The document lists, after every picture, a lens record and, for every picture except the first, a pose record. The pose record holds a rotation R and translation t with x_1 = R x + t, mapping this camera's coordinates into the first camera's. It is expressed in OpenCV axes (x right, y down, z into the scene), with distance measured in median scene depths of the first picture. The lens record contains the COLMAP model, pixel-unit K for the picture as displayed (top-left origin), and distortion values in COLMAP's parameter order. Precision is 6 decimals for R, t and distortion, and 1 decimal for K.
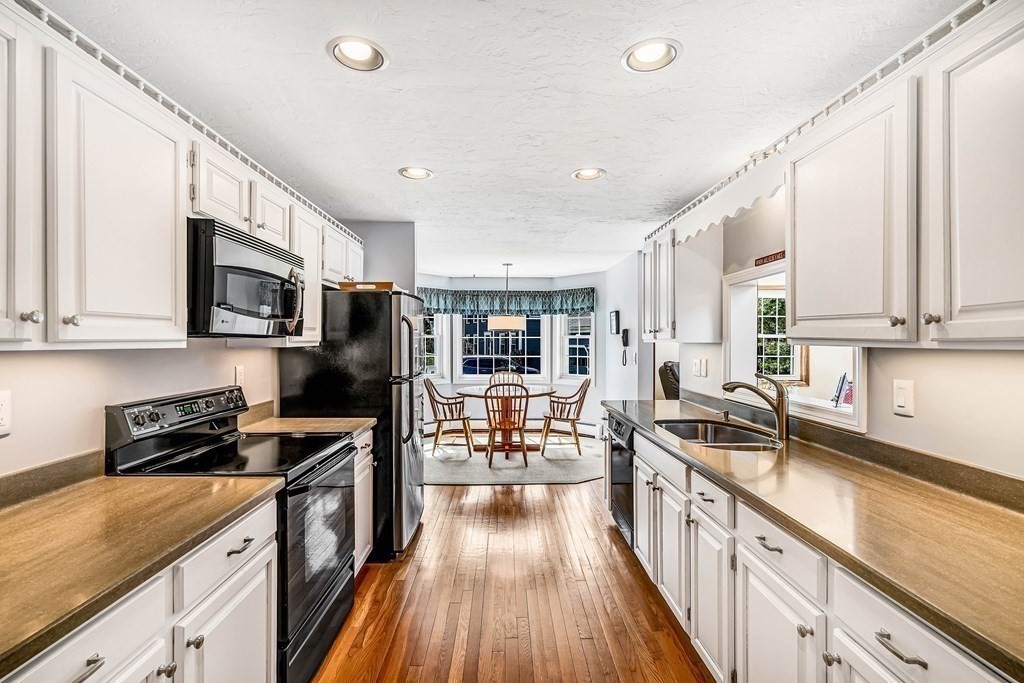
lens RADIAL K [[464.7, 0, 511.8], [0, 464.7, 343.9], [0, 0, 1]] dist [-0.004272, 0.000761]
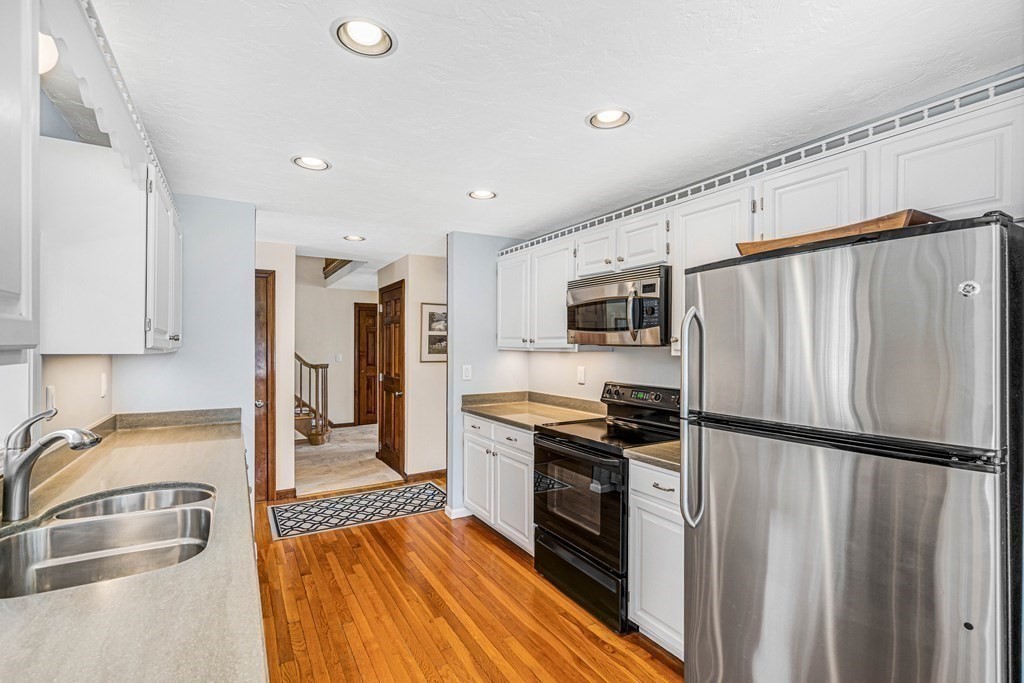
lens RADIAL K [[464.7, 0, 511.8], [0, 464.7, 343.9], [0, 0, 1]] dist [-0.004272, 0.000761]
pose [[-0.871488, -0.003902, -0.490401, 0.306329], [-0.006174, 0.999976, 0.003015, -0.020134], [0.490378, 0.005655, -0.871491, 1.695836]]
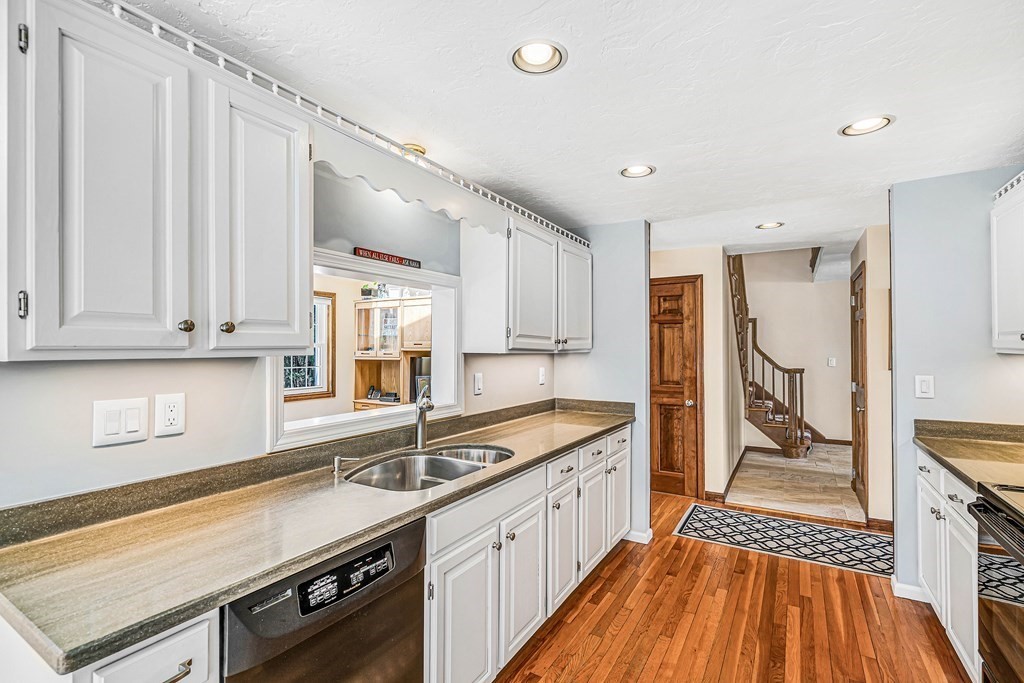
lens RADIAL K [[464.7, 0, 511.8], [0, 464.7, 343.9], [0, 0, 1]] dist [-0.004272, 0.000761]
pose [[-0.844810, 0.007458, 0.535015, -0.117893], [0.006118, 0.999972, -0.004277, -0.014878], [-0.535032, -0.000340, -0.844832, 1.633873]]
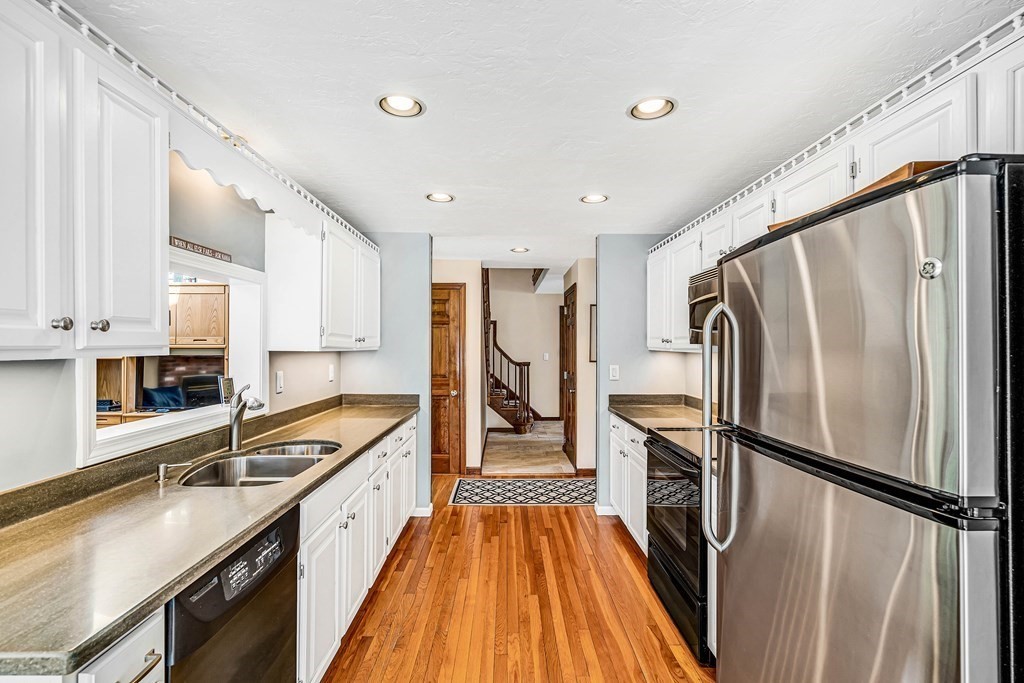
lens RADIAL K [[464.7, 0, 511.8], [0, 464.7, 343.9], [0, 0, 1]] dist [-0.004272, 0.000761]
pose [[-0.999982, -0.003293, 0.004927, 0.000109], [-0.003269, 0.999983, 0.004870, -0.022194], [-0.004943, 0.004854, -0.999976, 1.839399]]
